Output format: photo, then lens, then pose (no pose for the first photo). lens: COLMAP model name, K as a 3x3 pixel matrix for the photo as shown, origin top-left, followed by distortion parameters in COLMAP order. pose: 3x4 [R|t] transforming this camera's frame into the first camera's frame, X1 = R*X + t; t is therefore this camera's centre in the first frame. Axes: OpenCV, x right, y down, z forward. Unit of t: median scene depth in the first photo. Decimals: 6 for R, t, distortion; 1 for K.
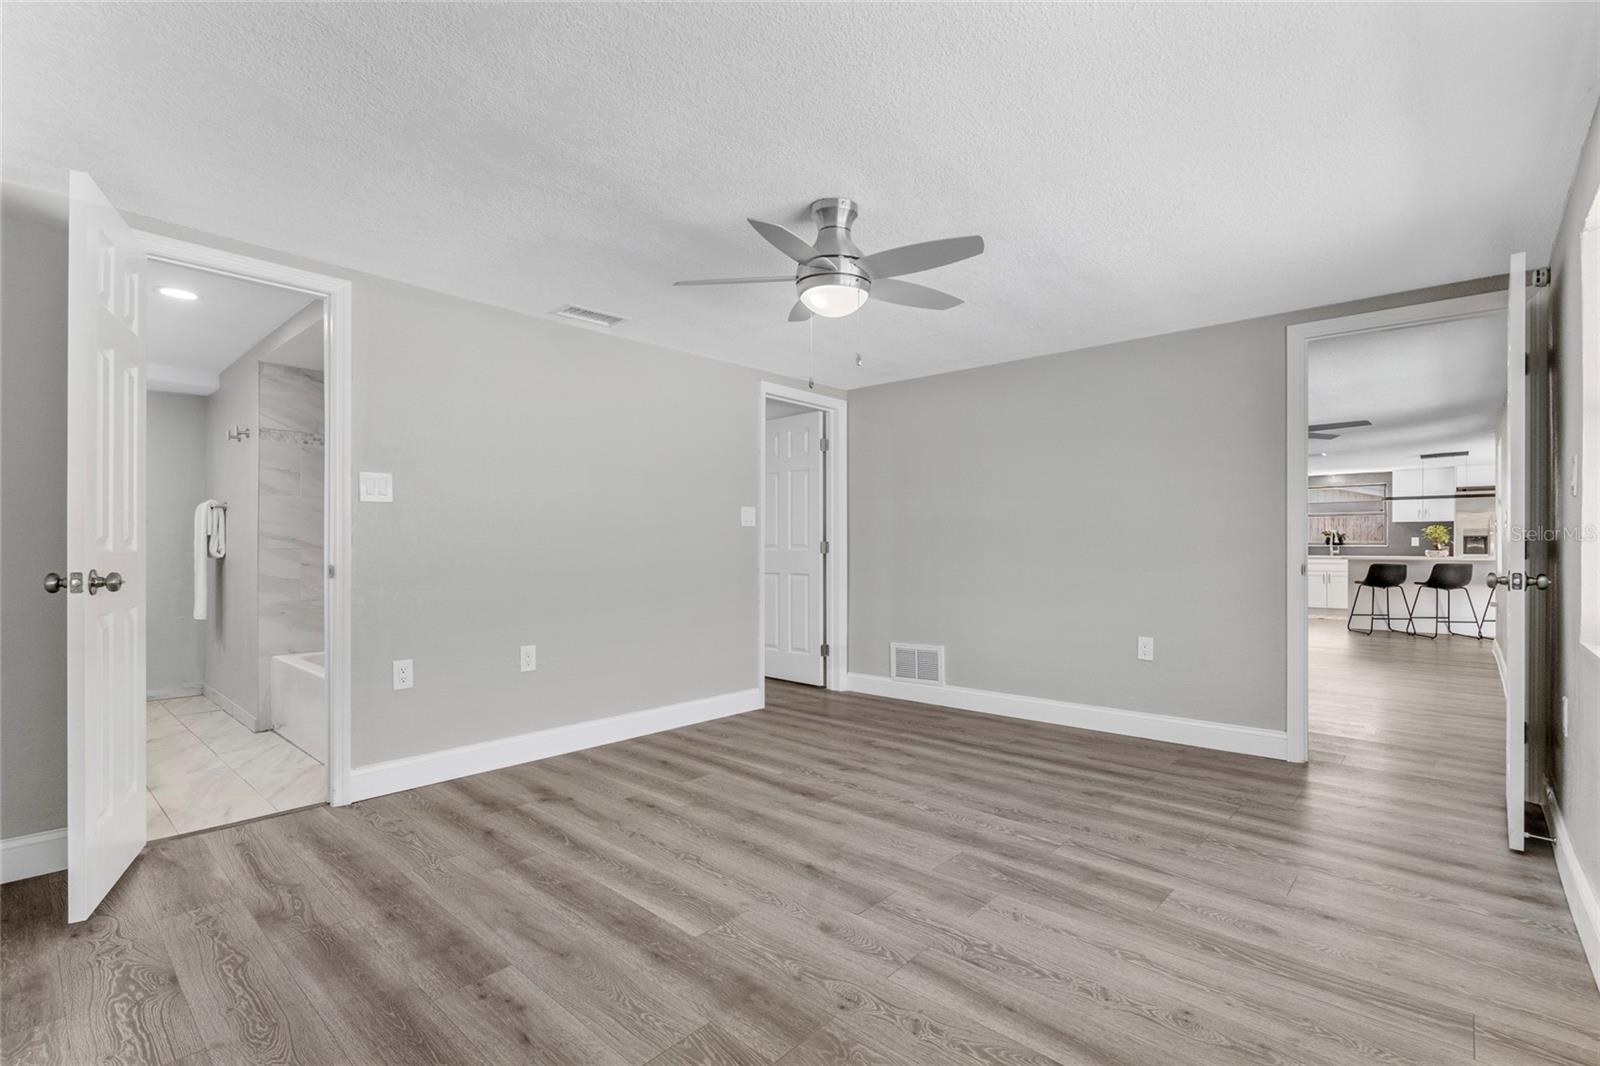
lens RADIAL K [[728.7, 0, 806.8], [0, 728.7, 547.4], [0, 0, 1]] dist [-0.001035, -0.000228]
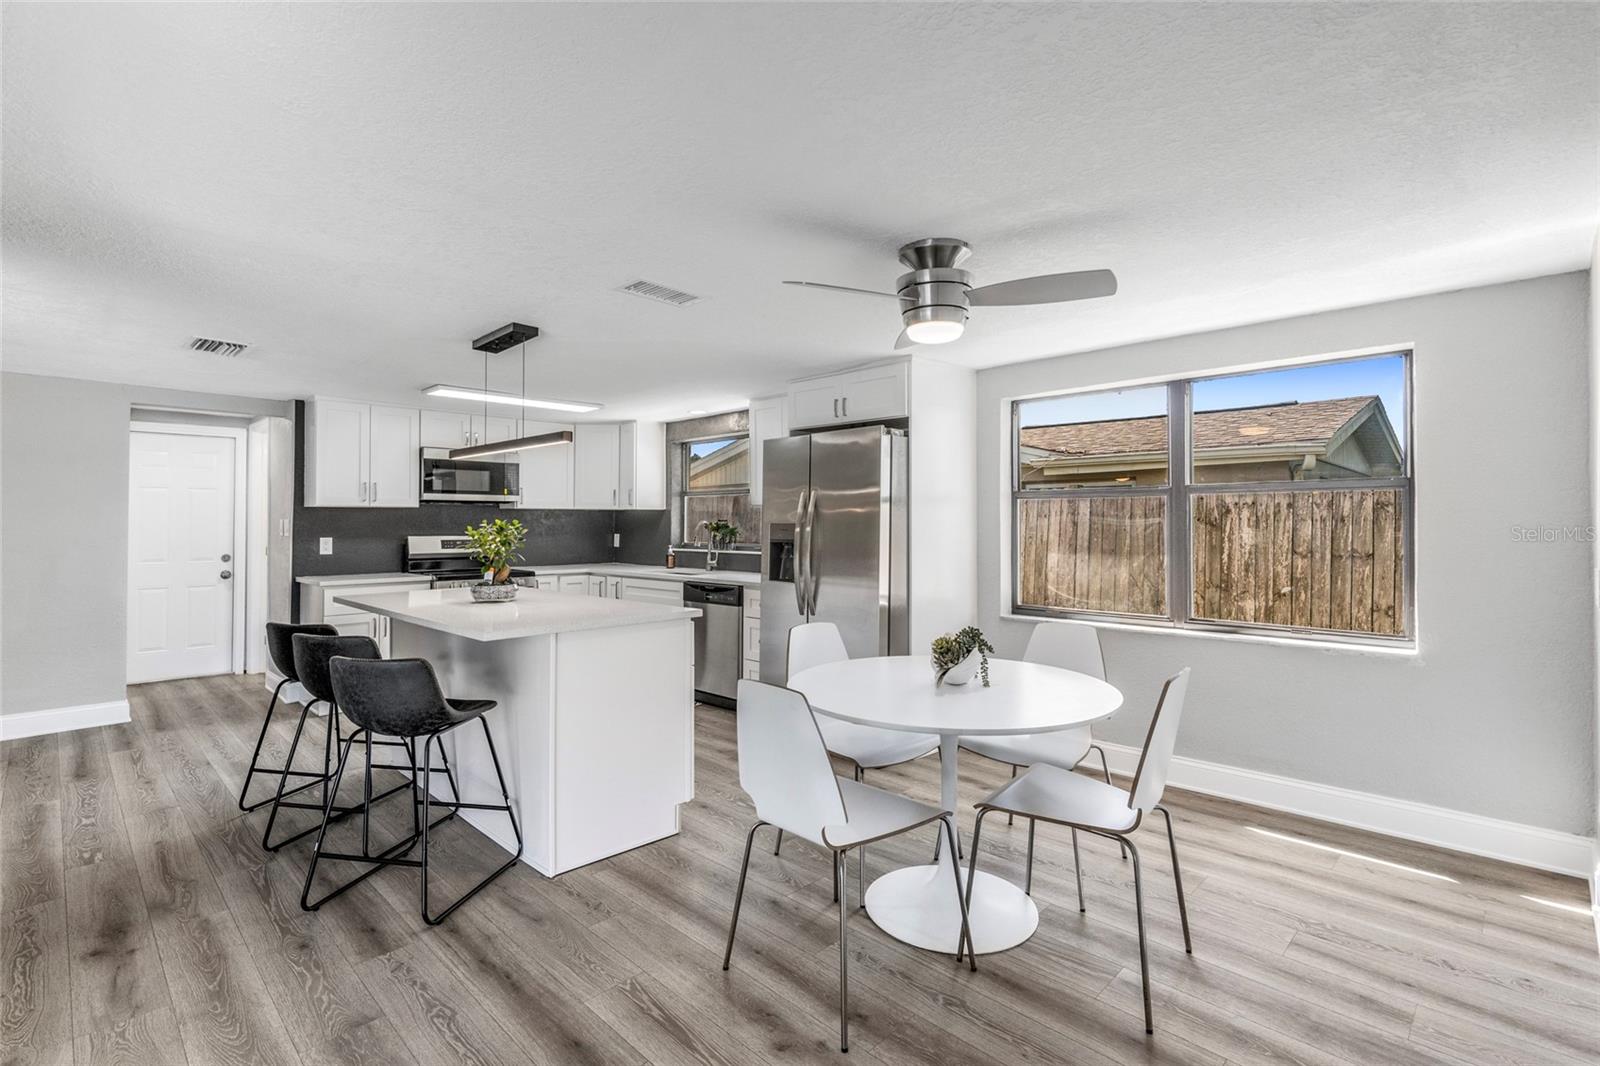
lens RADIAL K [[750.9, 0, 794.9], [0, 750.9, 511.0], [0, 0, 1]] dist [-0.002005, -0.000182]
pose [[0.998280, -0.000448, -0.058628, 0.965491], [-0.000530, 0.999861, -0.016666, -0.025635], [0.058627, 0.016668, 0.998141, 0.560258]]
